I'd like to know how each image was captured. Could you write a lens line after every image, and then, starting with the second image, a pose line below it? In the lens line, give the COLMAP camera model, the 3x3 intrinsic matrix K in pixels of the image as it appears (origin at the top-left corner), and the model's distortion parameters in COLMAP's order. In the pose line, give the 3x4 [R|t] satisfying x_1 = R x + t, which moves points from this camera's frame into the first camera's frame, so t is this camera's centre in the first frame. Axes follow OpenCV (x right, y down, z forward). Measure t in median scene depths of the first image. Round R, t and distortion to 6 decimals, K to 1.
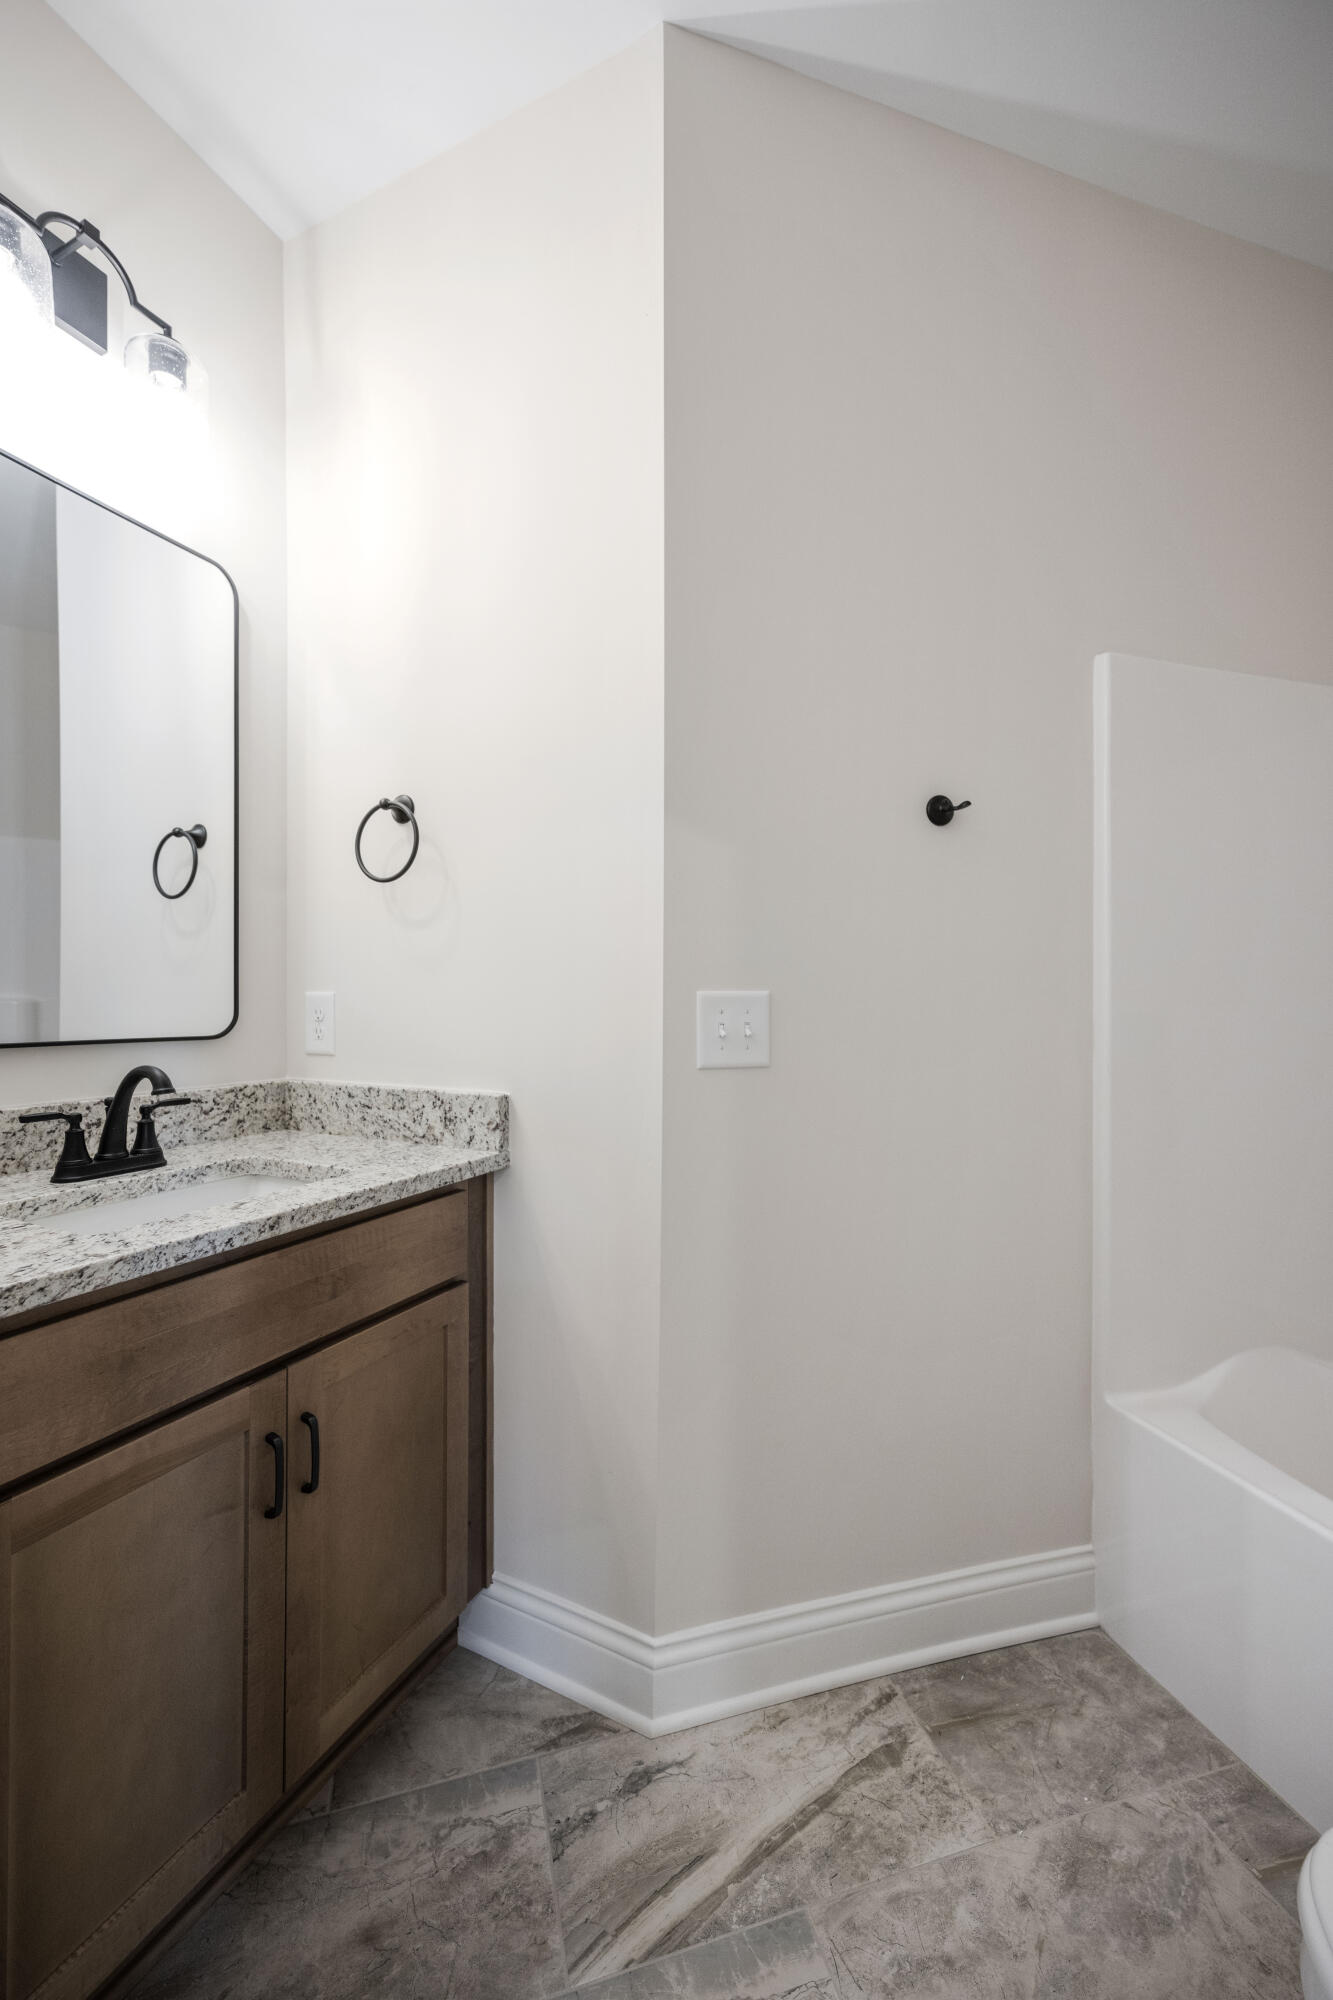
lens RADIAL K [[814.5, 0, 642.3], [0, 814.5, 997.1], [0, 0, 1]] dist [0.001230, 0.000480]
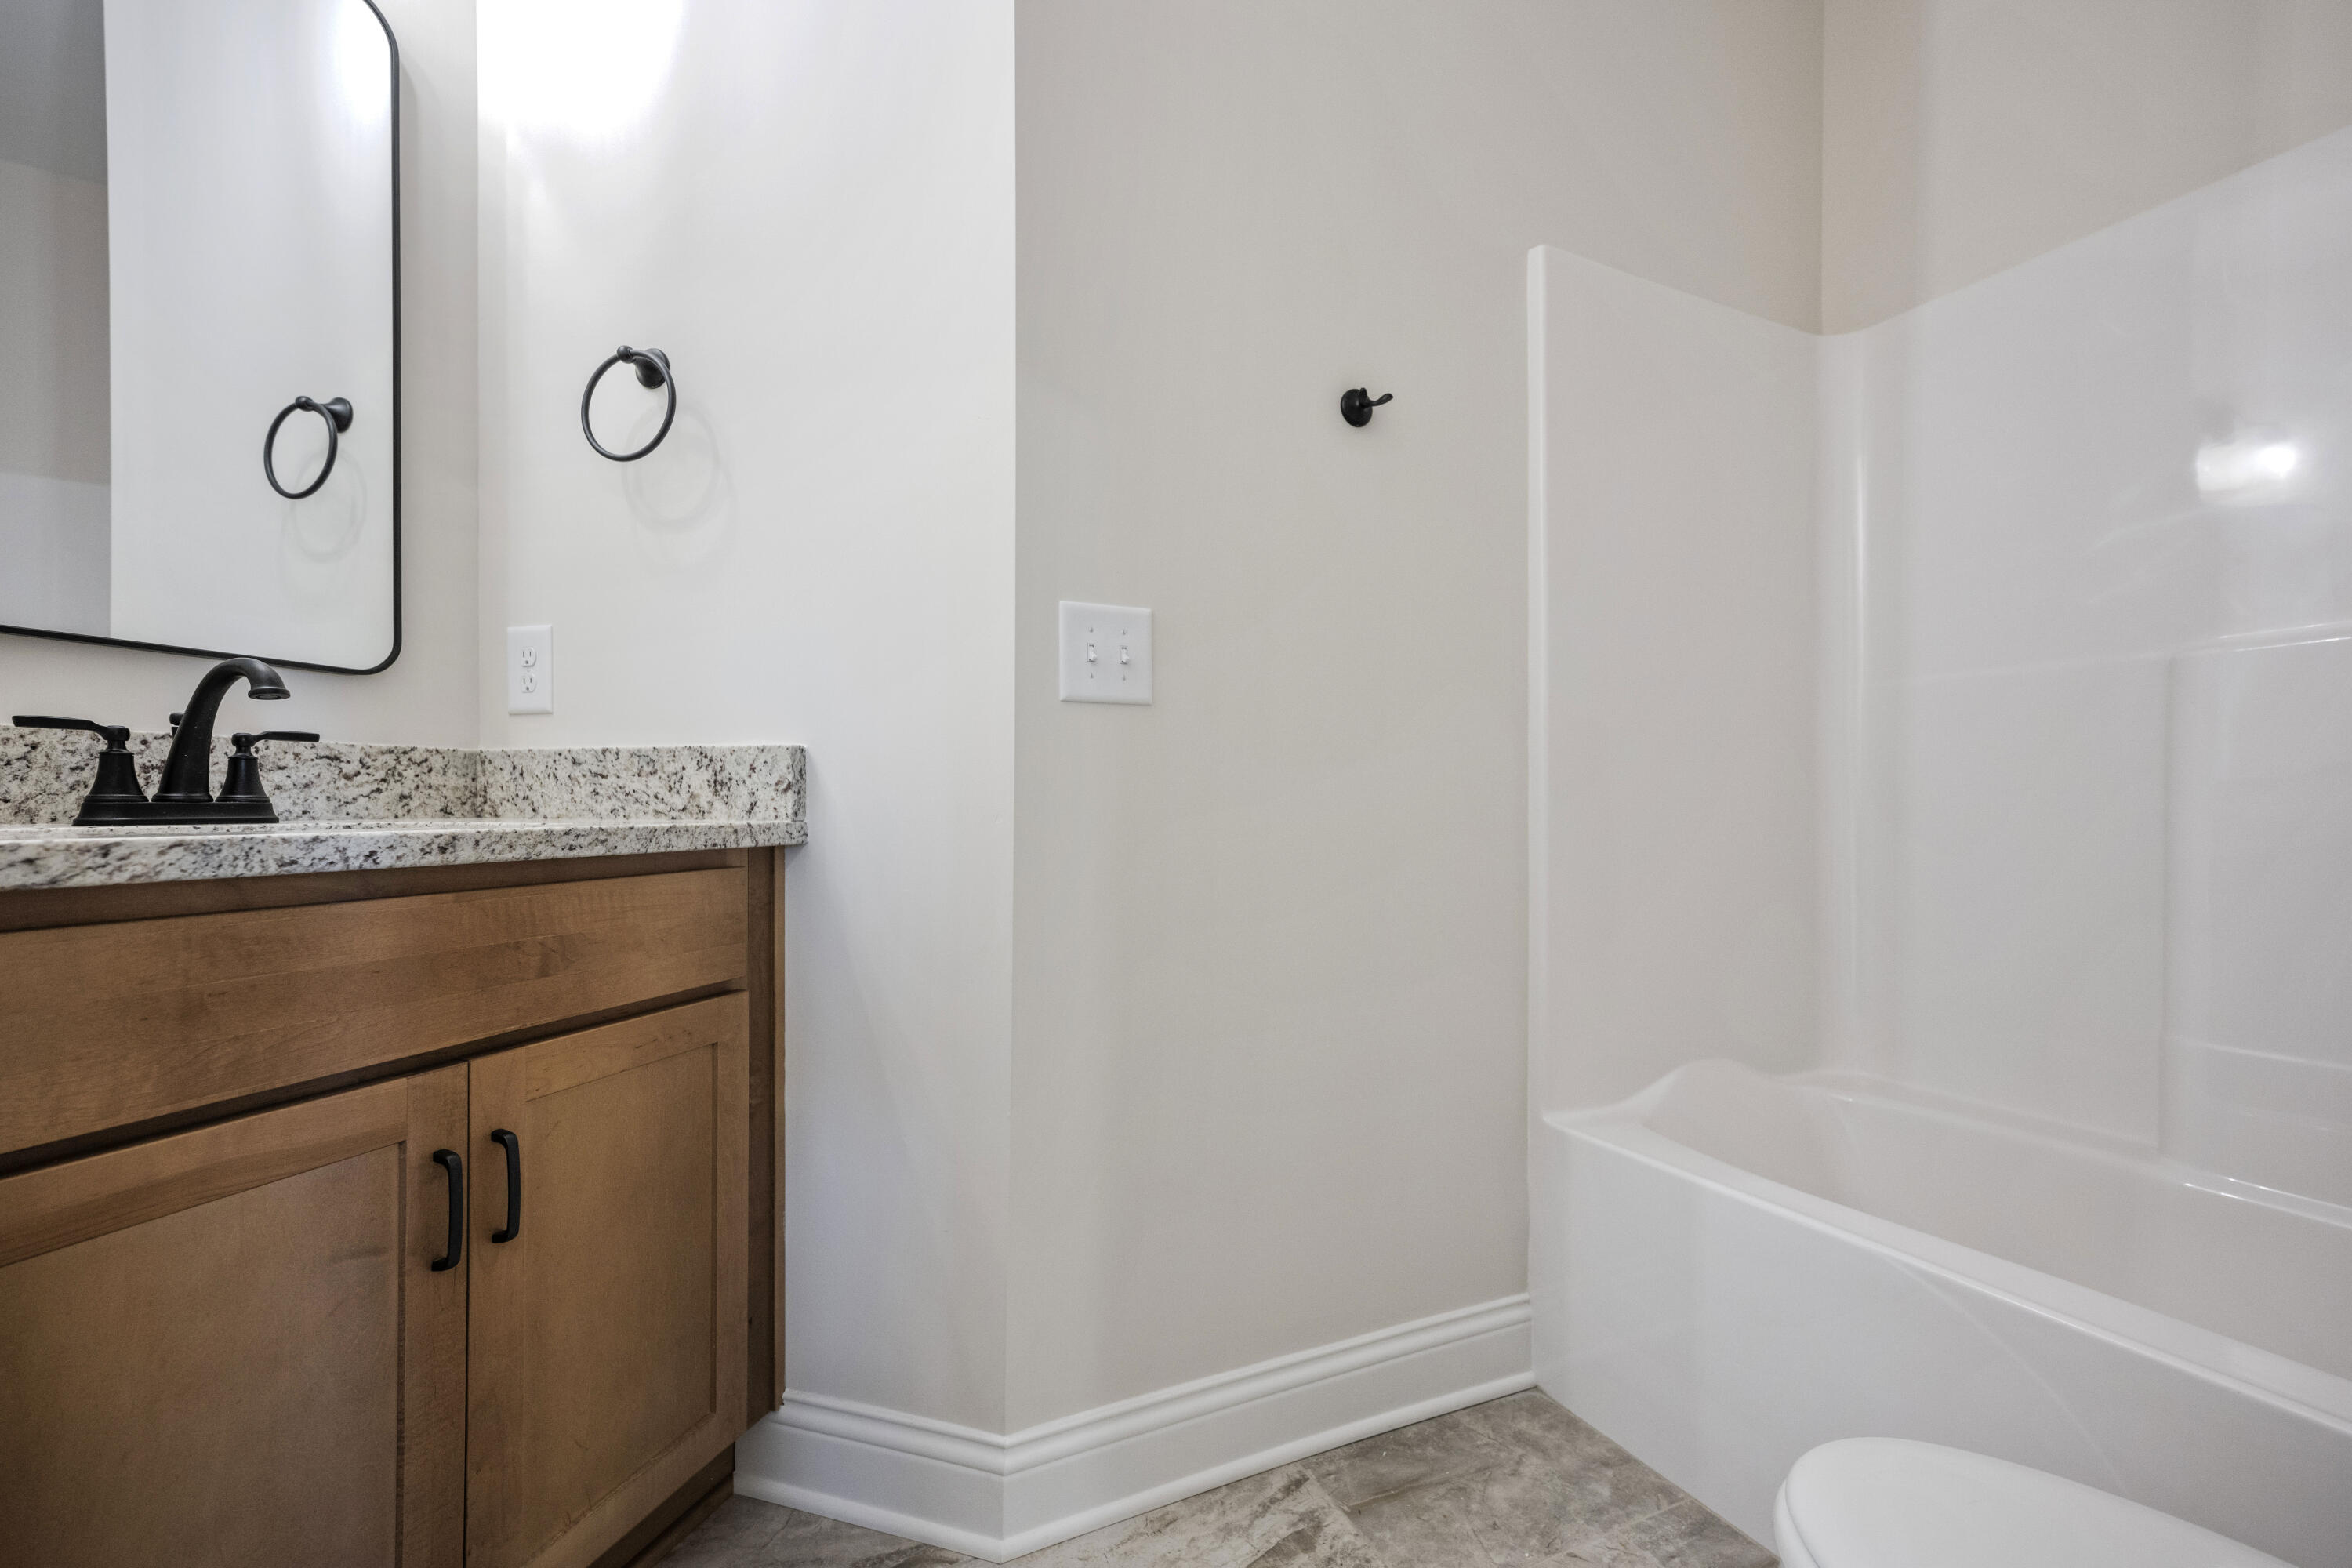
lens RADIAL K [[1003.6, 0, 1164.5], [0, 1003.6, 811.0], [0, 0, 1]] dist [0.002259, 0.000608]
pose [[0.984839, -0.001514, 0.173465, -0.000247], [0.001532, 0.999999, 0.000033, 0.196116], [-0.173465, 0.000234, 0.984840, 0.043718]]
